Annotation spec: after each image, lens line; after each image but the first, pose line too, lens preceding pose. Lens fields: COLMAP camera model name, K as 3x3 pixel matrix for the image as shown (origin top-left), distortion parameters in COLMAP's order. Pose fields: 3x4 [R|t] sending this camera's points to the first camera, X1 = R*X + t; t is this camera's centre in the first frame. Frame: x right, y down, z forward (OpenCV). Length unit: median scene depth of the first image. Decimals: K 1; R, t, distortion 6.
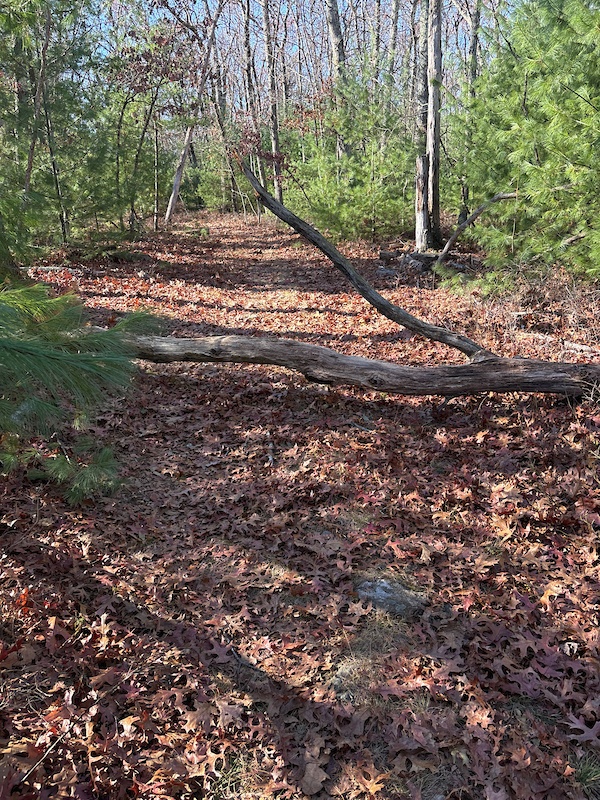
lens RADIAL K [[604.8, 0, 300.0], [0, 604.8, 400.0], [0, 0, 1]] dist [-0.117119, 0.203038]
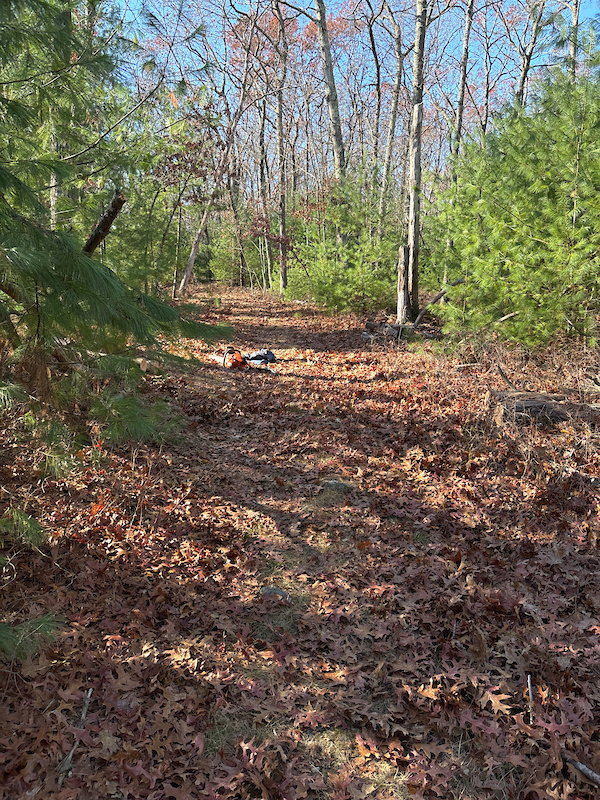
lens RADIAL K [[604.8, 0, 300.0], [0, 604.8, 400.0], [0, 0, 1]] dist [-0.117119, 0.203038]
pose [[0.999182, 0.040358, 0.002382, 0.003571], [-0.039770, 0.991791, -0.121532, 0.053864], [-0.007268, 0.121338, 0.992585, -0.161079]]
